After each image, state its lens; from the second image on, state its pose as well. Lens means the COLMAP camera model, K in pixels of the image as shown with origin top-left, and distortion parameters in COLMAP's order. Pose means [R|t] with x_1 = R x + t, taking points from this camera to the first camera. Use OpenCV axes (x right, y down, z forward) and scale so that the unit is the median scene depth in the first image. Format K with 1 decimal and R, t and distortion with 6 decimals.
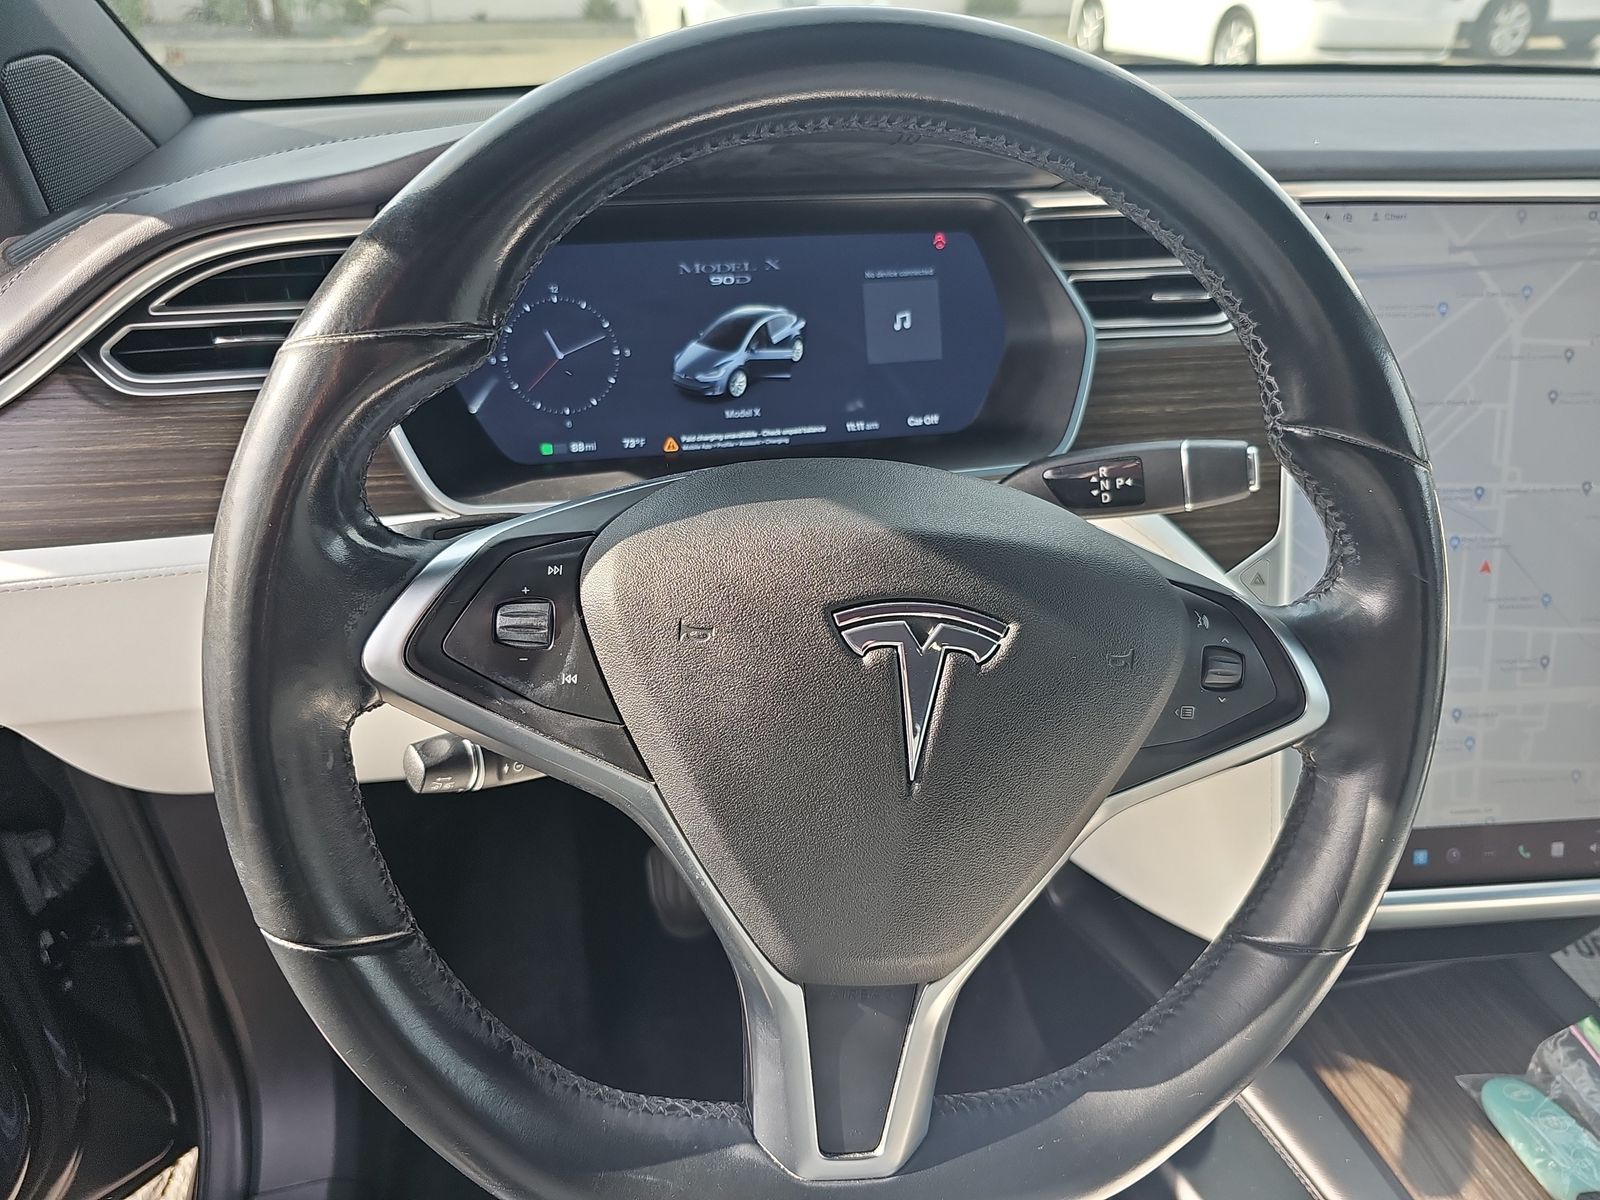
lens RADIAL K [[1083.2, 0, 800.0], [0, 1083.2, 600.0], [0, 0, 1]] dist [-0.014385, 0.000539]
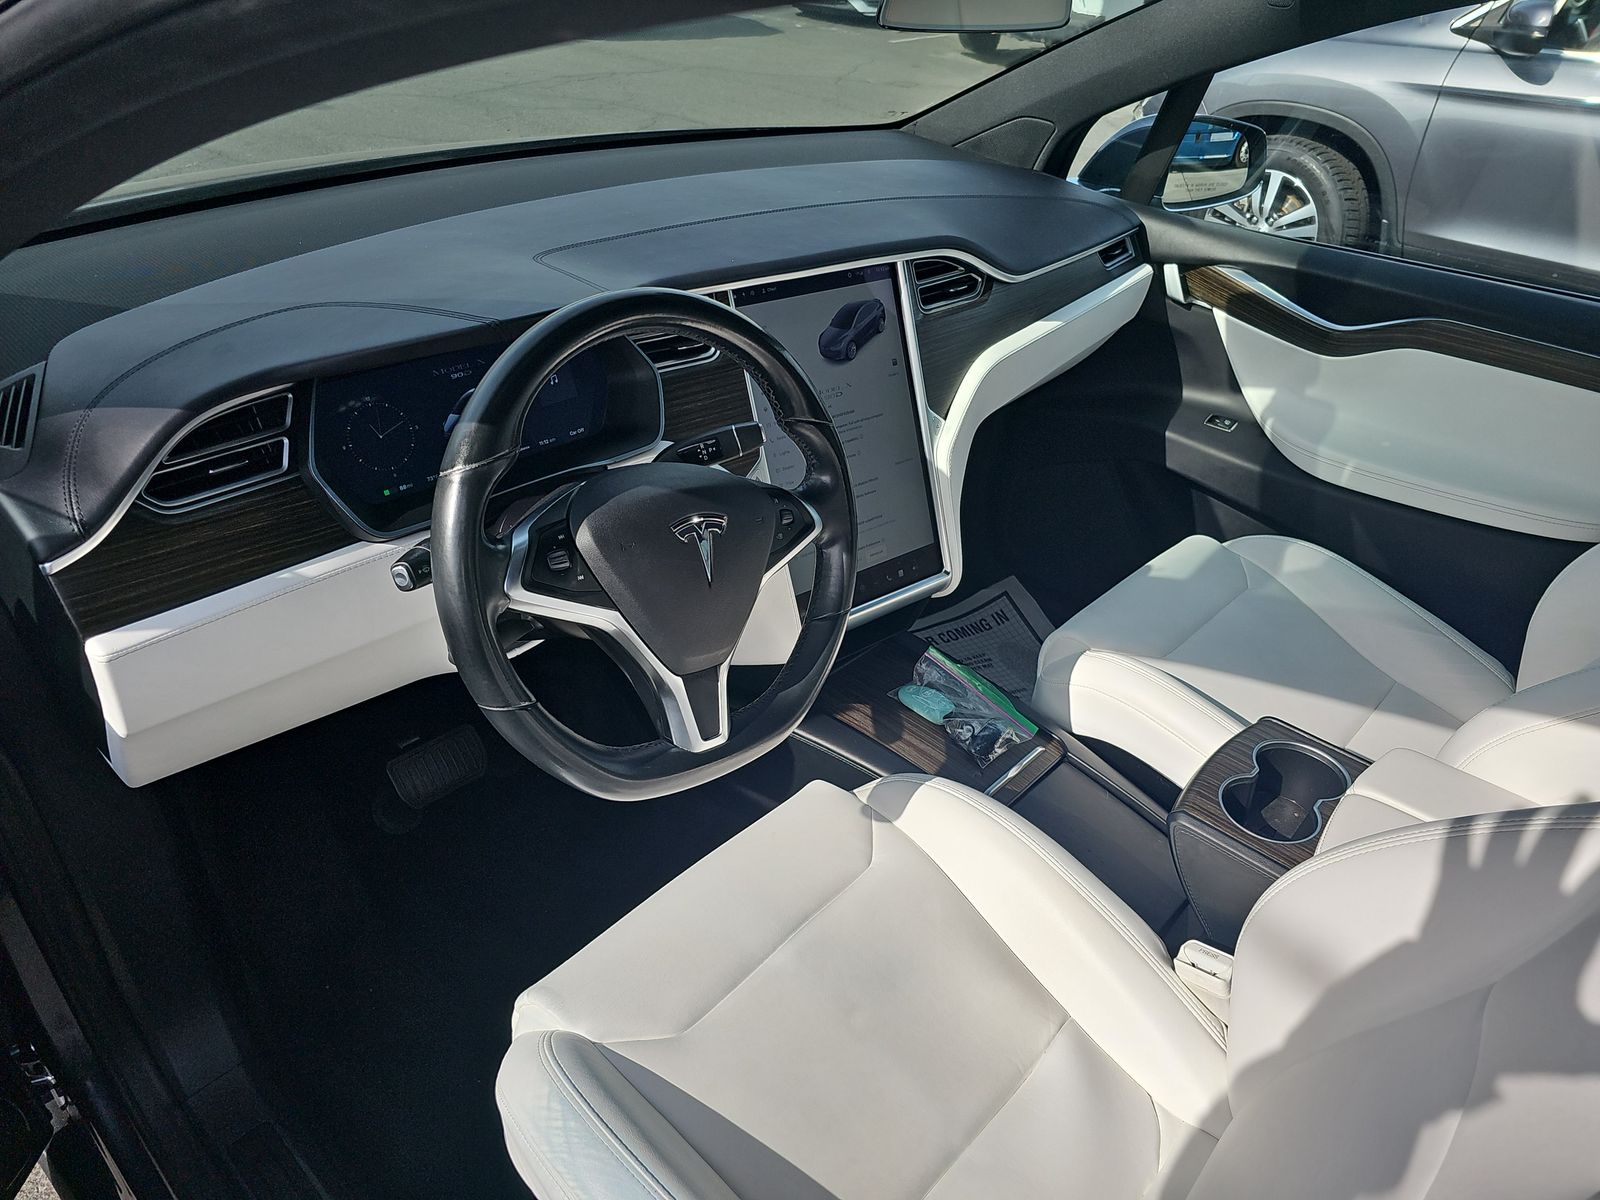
lens RADIAL K [[1067.5, 0, 800.0], [0, 1067.5, 600.0], [0, 0, 1]] dist [0.029135, 0.000679]
pose [[0.819461, -0.270753, 0.505150, -0.732318], [0.233625, 0.962632, 0.136967, -0.069031], [-0.523358, 0.005777, 0.852094, -0.941782]]
